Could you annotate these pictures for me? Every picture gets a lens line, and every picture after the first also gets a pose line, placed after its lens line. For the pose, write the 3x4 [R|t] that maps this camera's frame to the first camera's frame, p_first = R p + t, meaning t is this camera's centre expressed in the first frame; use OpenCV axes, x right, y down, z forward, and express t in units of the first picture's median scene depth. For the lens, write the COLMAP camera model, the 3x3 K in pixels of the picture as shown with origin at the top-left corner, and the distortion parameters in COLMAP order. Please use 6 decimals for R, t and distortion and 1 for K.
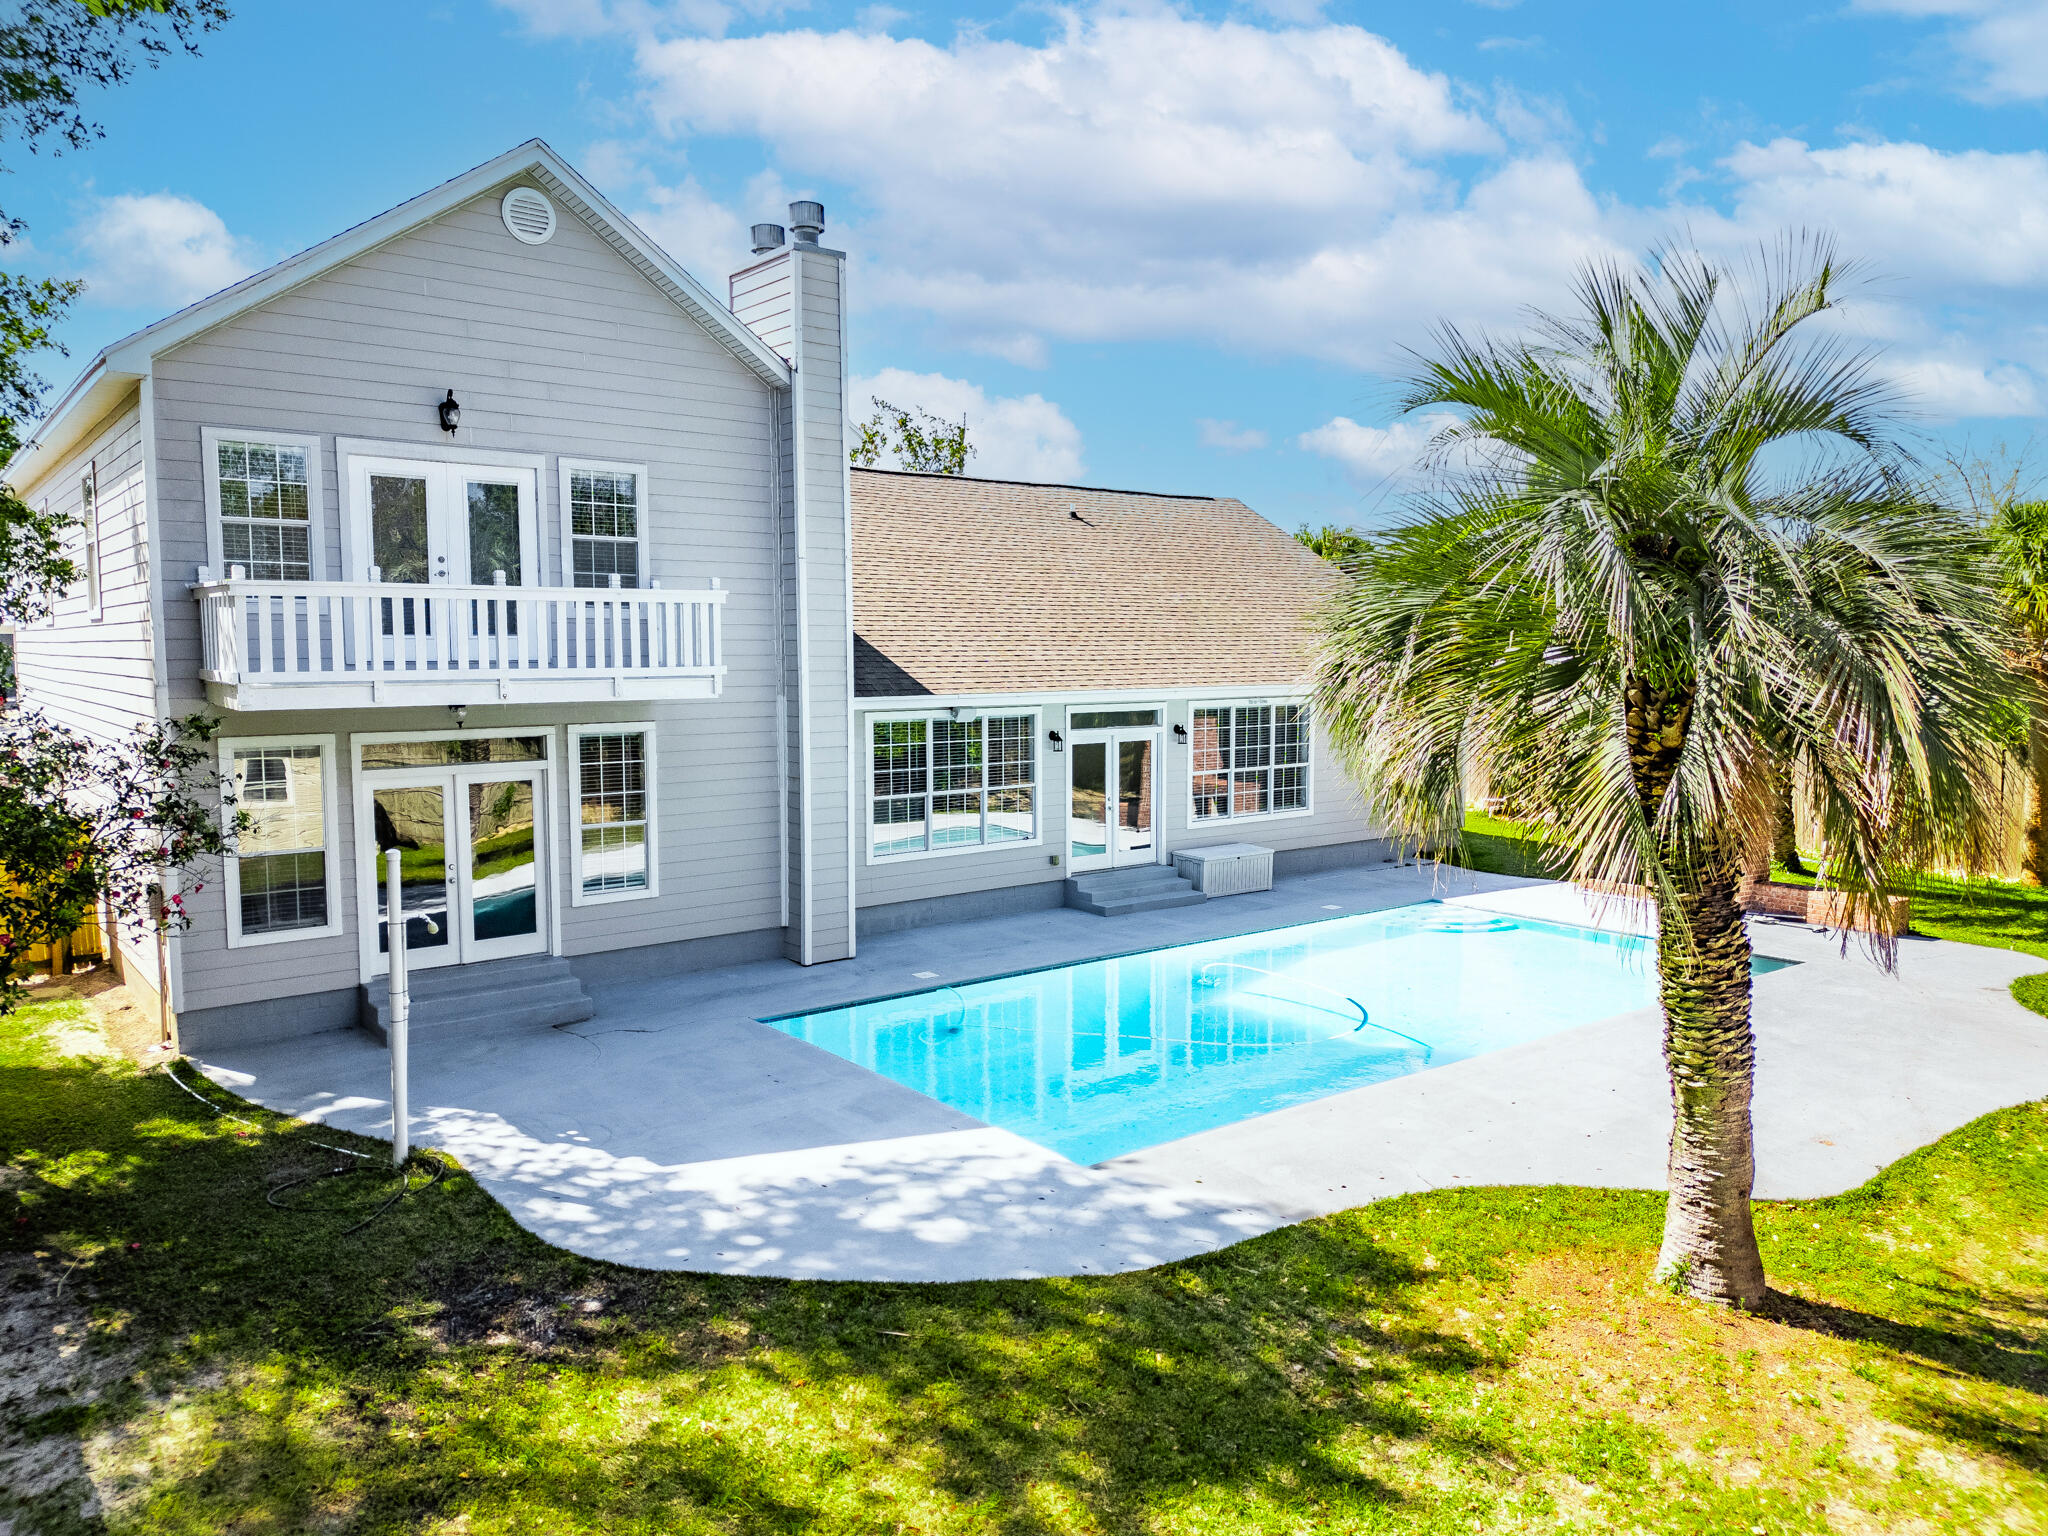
lens RADIAL K [[1482.1, 0, 1038.7], [0, 1482.1, 781.0], [0, 0, 1]] dist [0.044692, -0.000980]
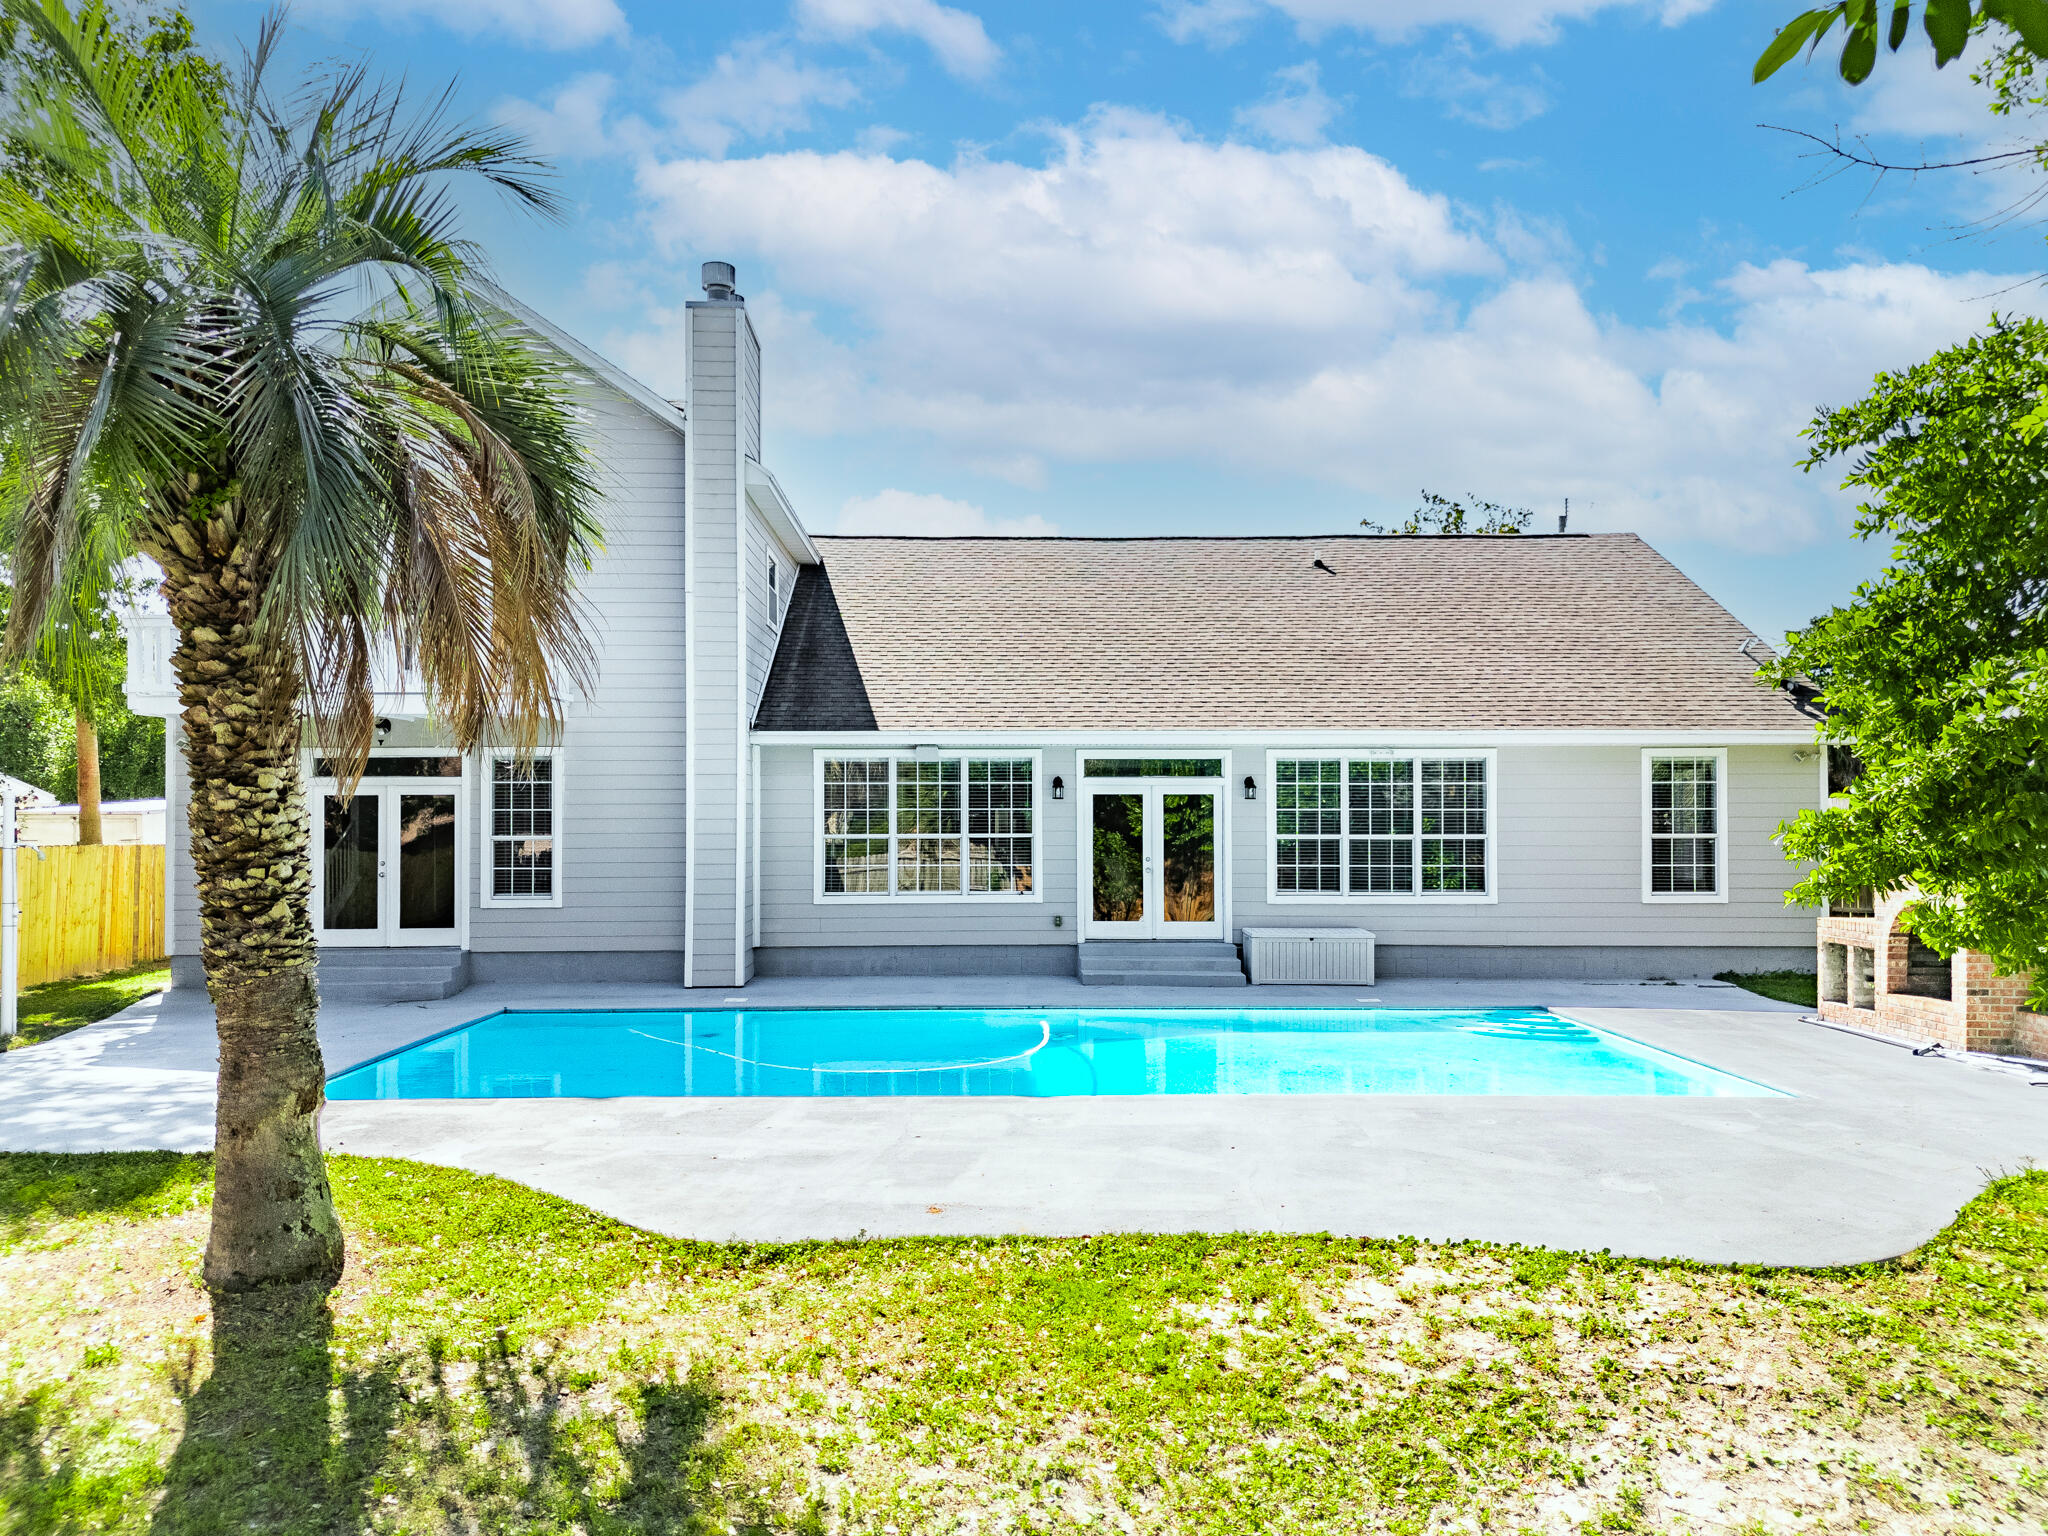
lens RADIAL K [[1482.1, 0, 1017.2], [0, 1482.1, 754.2], [0, 0, 1]] dist [0.044692, -0.000980]
pose [[0.776037, -0.027725, -0.630078, 0.602858], [-0.058815, 0.991498, -0.116068, 0.063284], [0.627939, 0.127131, 0.767809, 0.305373]]
